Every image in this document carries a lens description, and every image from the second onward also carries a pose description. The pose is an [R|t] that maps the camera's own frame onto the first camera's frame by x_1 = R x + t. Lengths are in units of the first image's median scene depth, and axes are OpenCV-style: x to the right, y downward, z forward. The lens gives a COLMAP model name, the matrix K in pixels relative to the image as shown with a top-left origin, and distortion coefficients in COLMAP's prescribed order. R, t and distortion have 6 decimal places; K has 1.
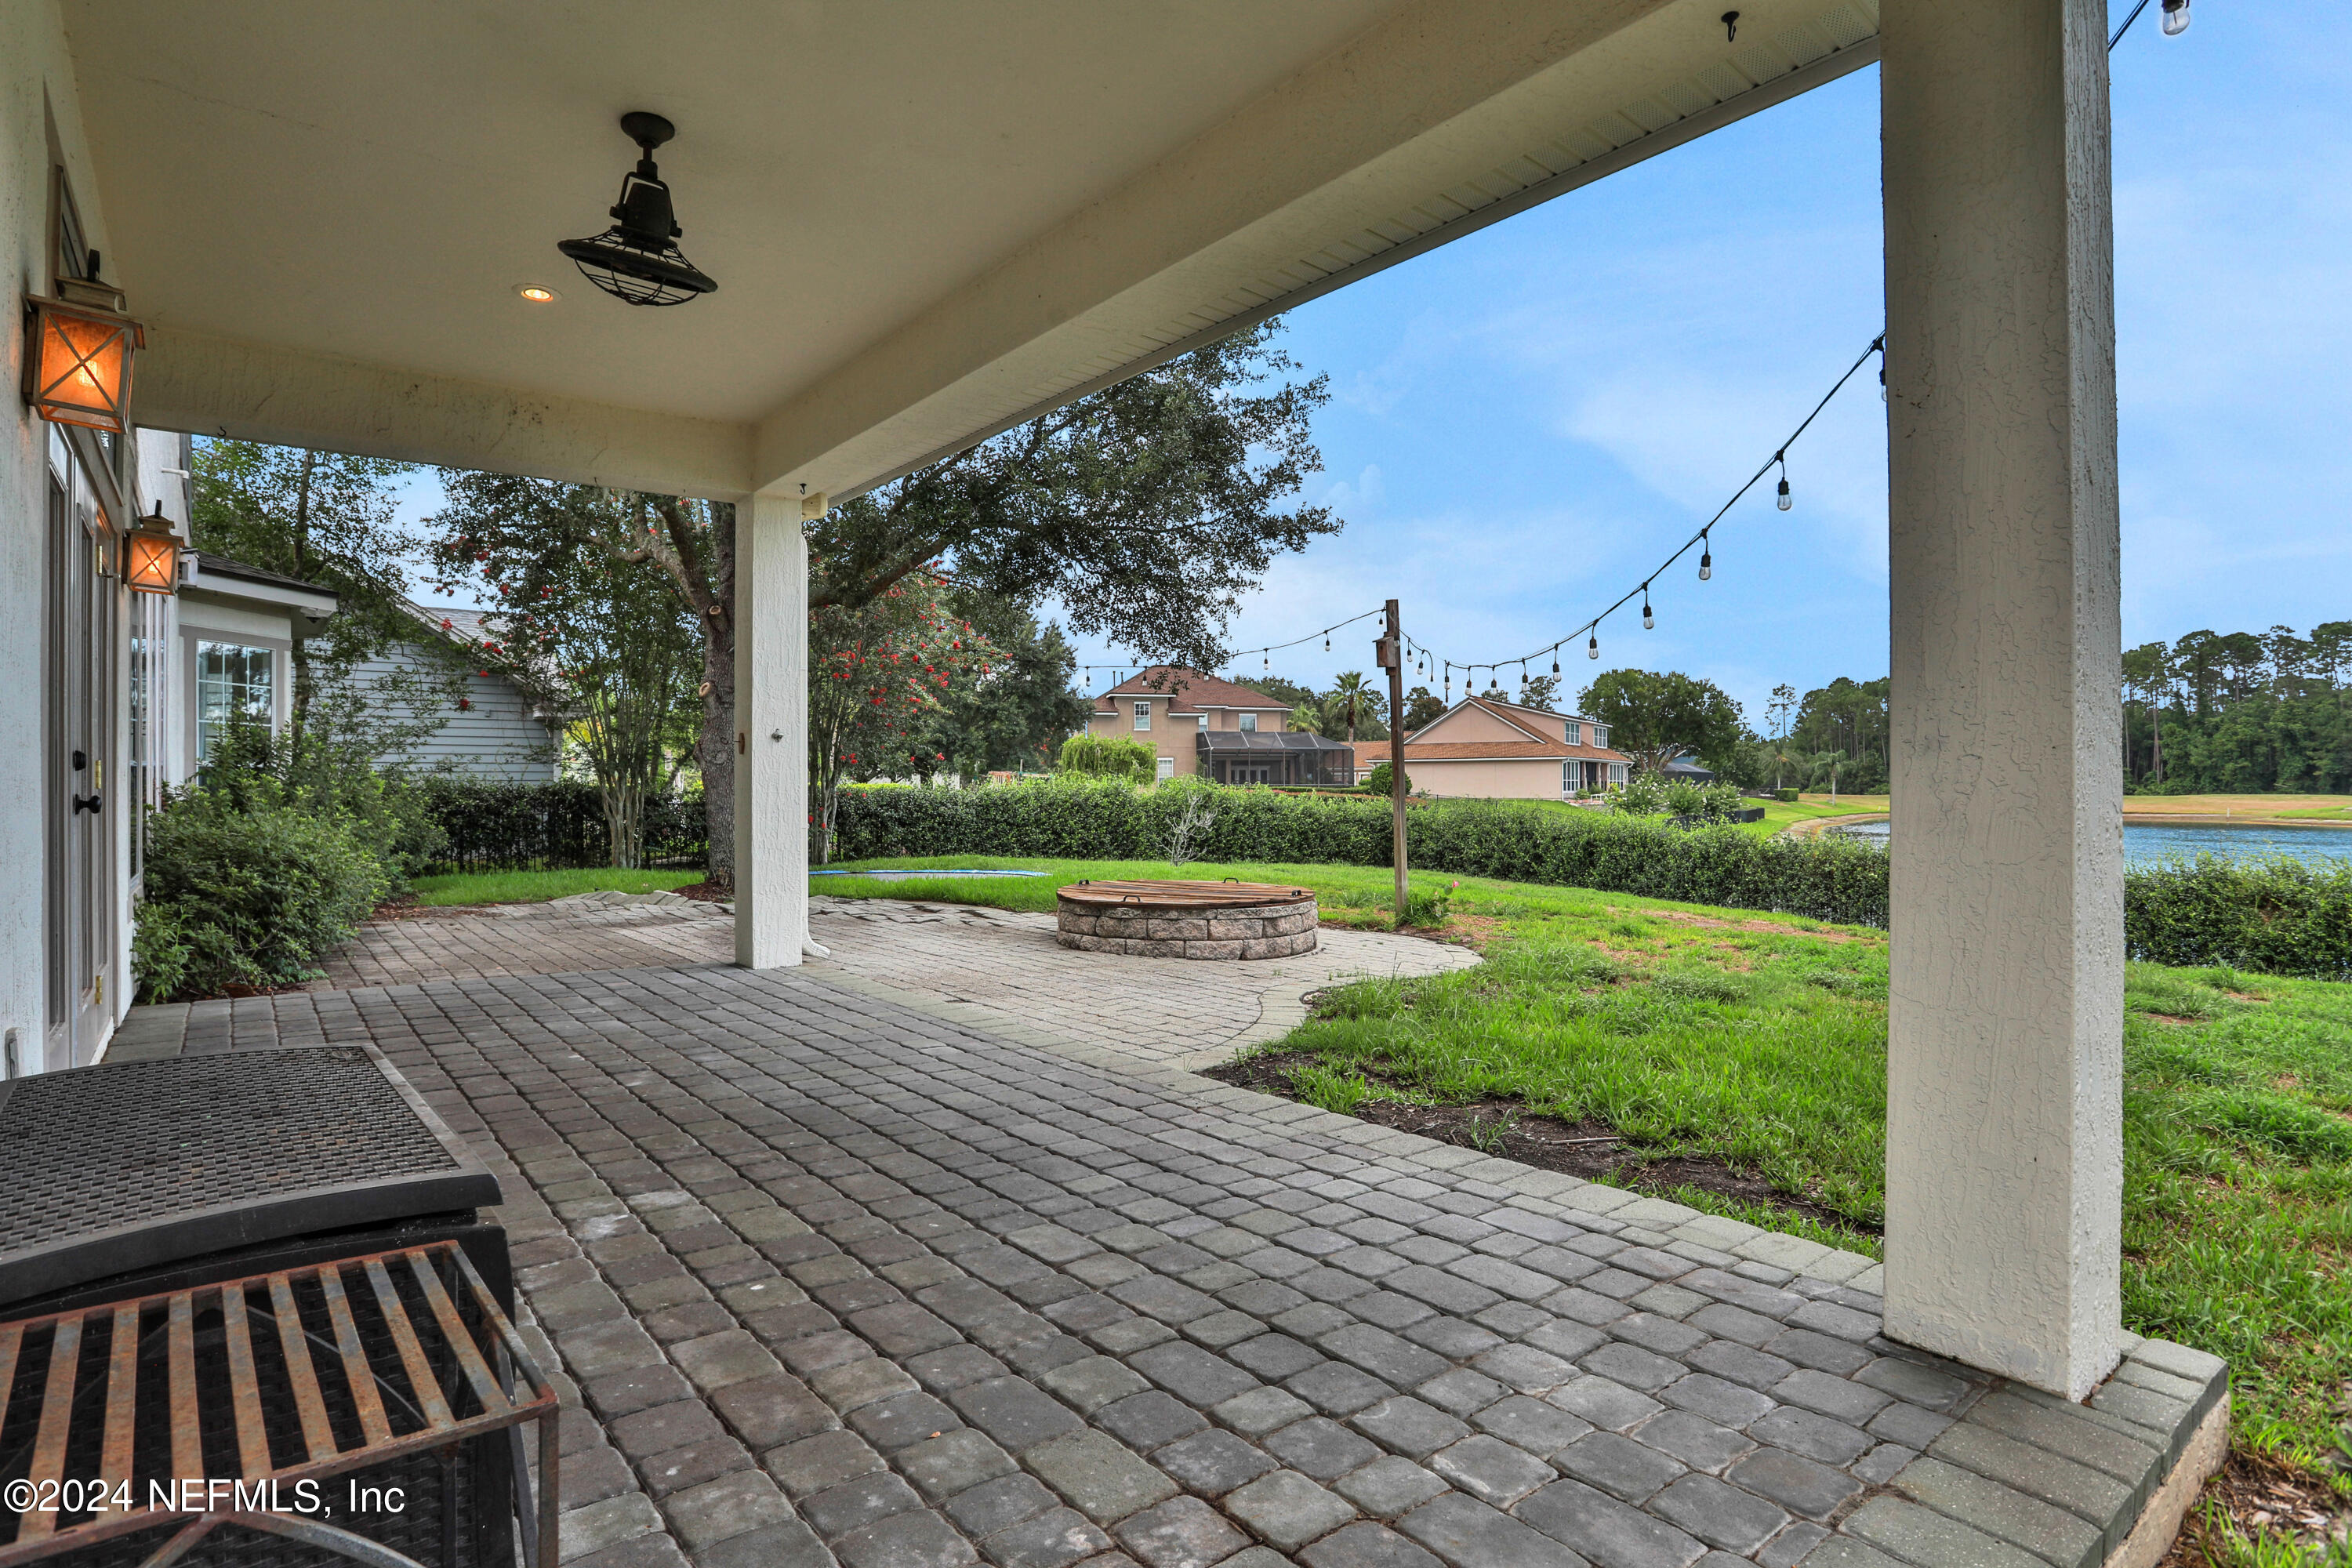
lens RADIAL K [[1229.2, 0, 1193.8], [0, 1229.2, 786.9], [0, 0, 1]] dist [-0.023294, 0.002577]
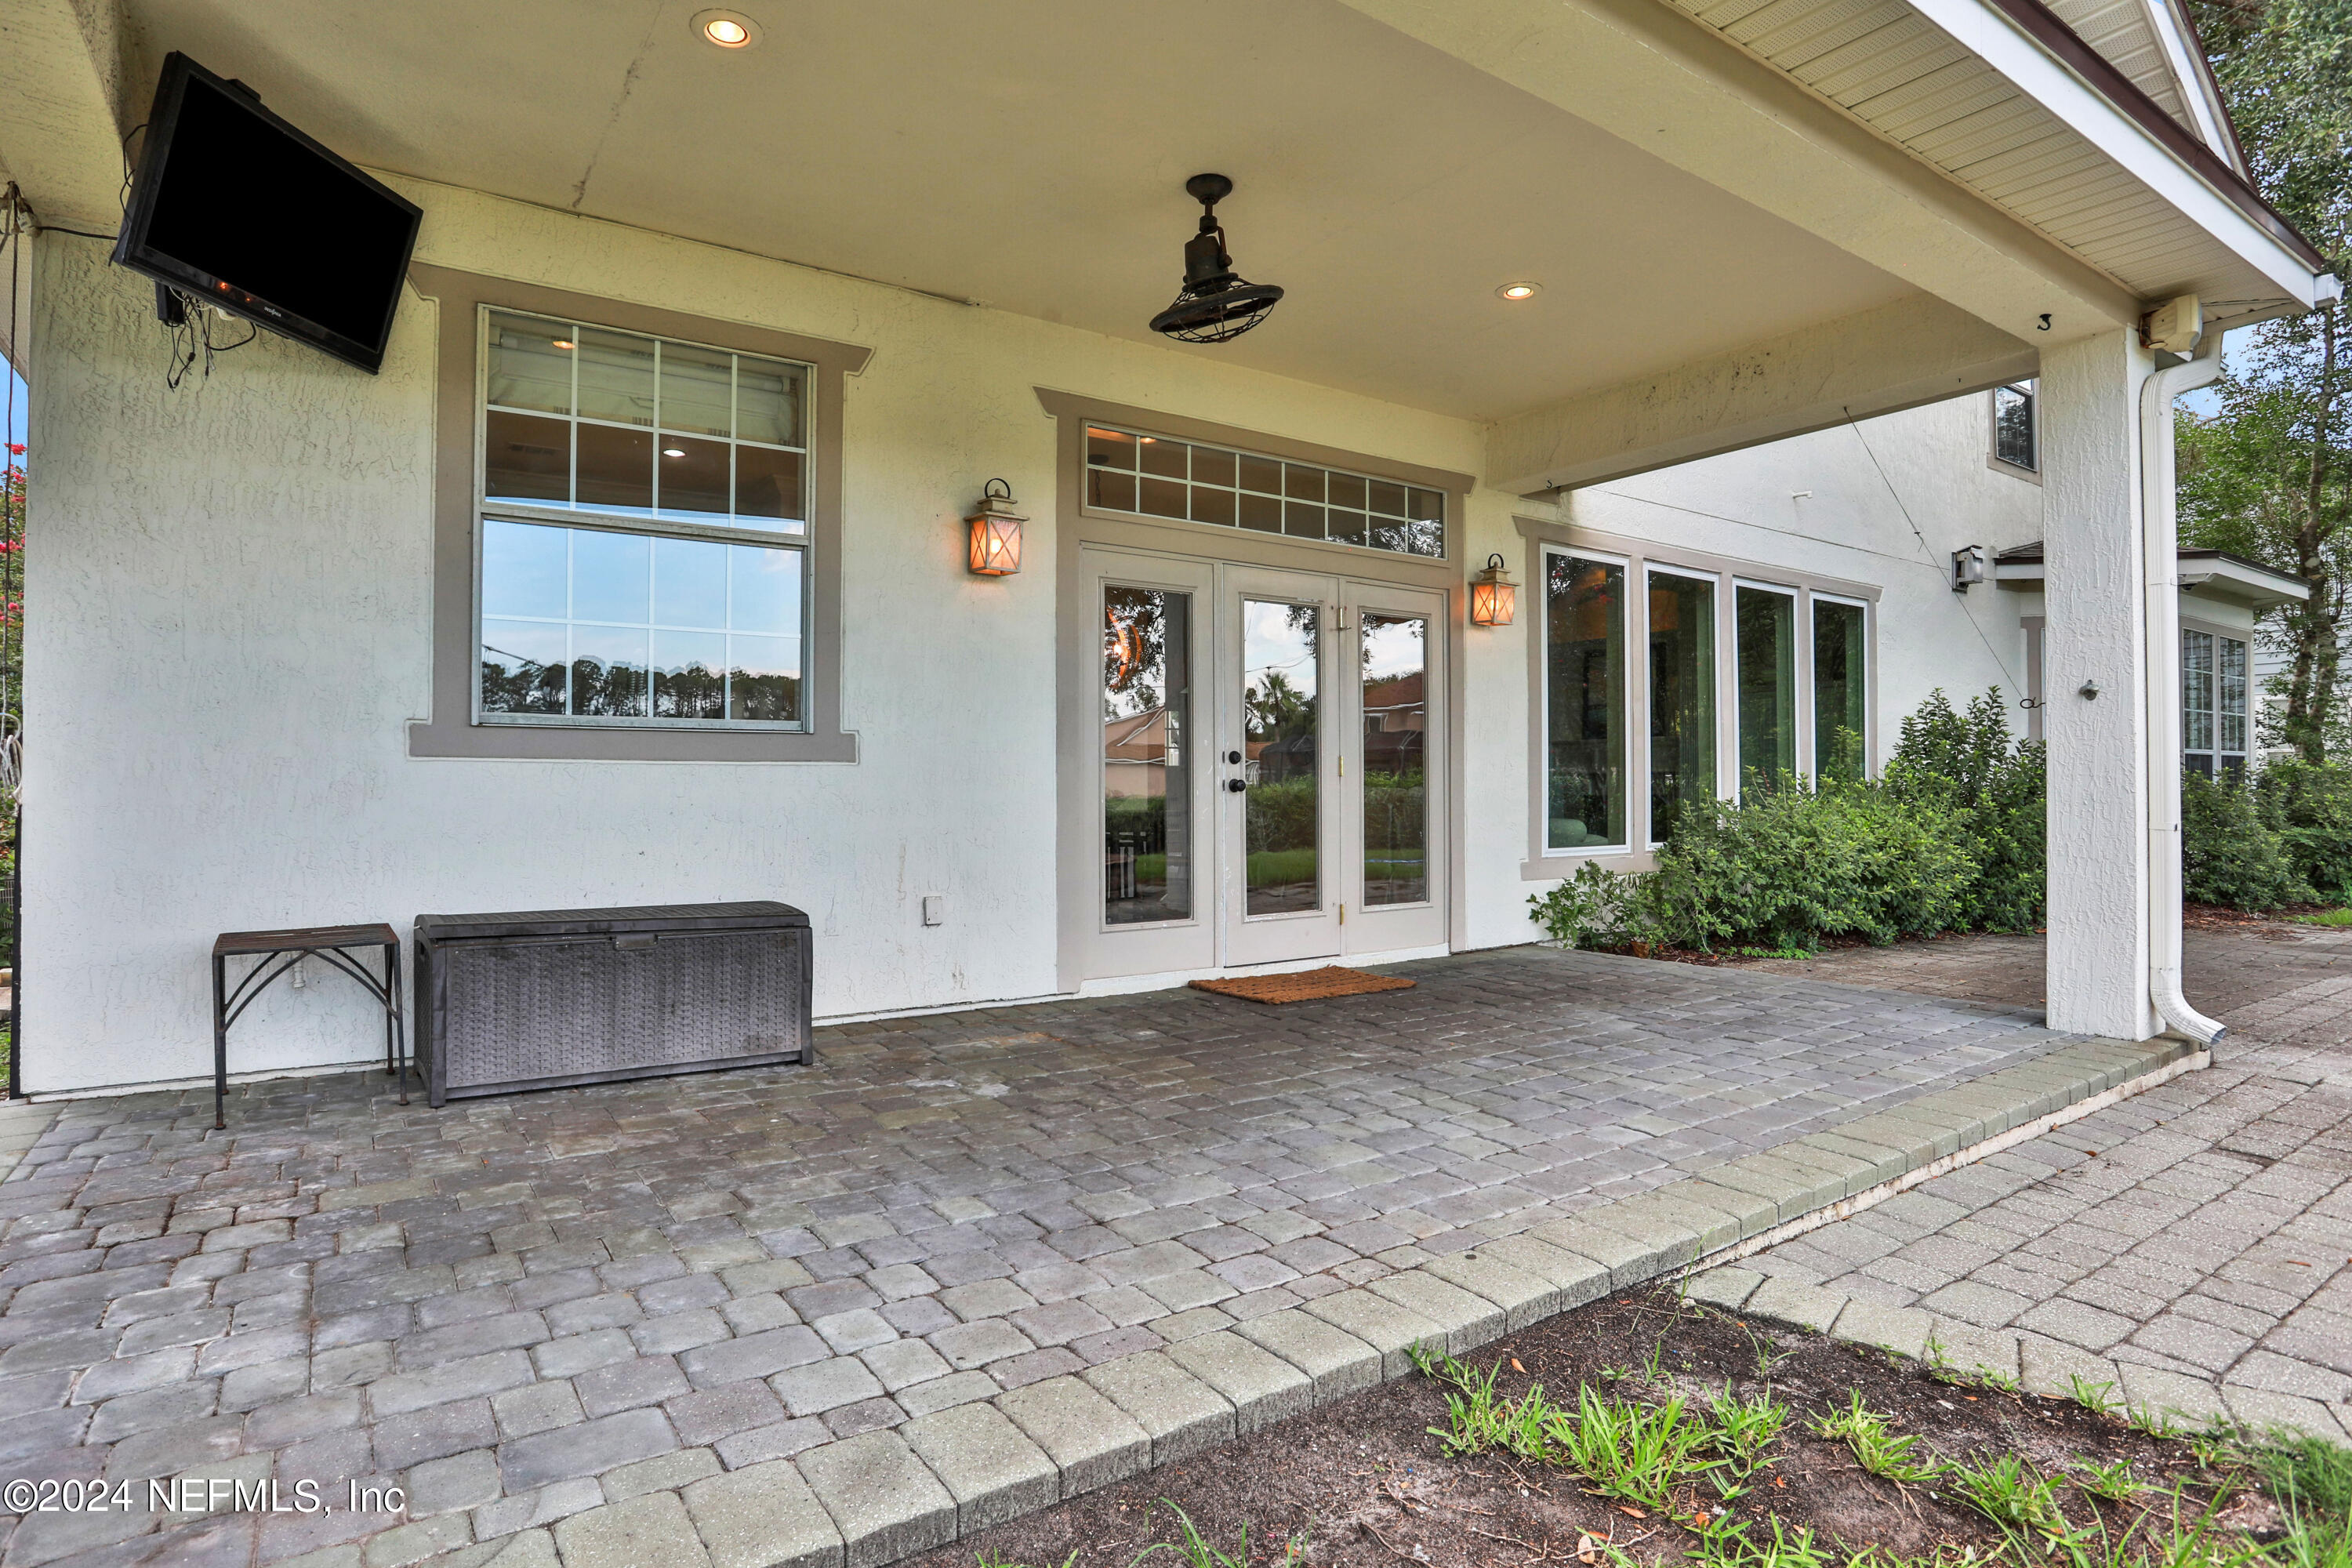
lens RADIAL K [[1229.2, 0, 1164.8], [0, 1229.2, 774.8], [0, 0, 1]] dist [-0.023294, 0.002577]
pose [[-0.091694, 0.001805, -0.995786, 1.163263], [-0.001100, 0.999998, 0.001914, 0.011310], [0.995787, 0.001270, -0.091692, 1.800462]]
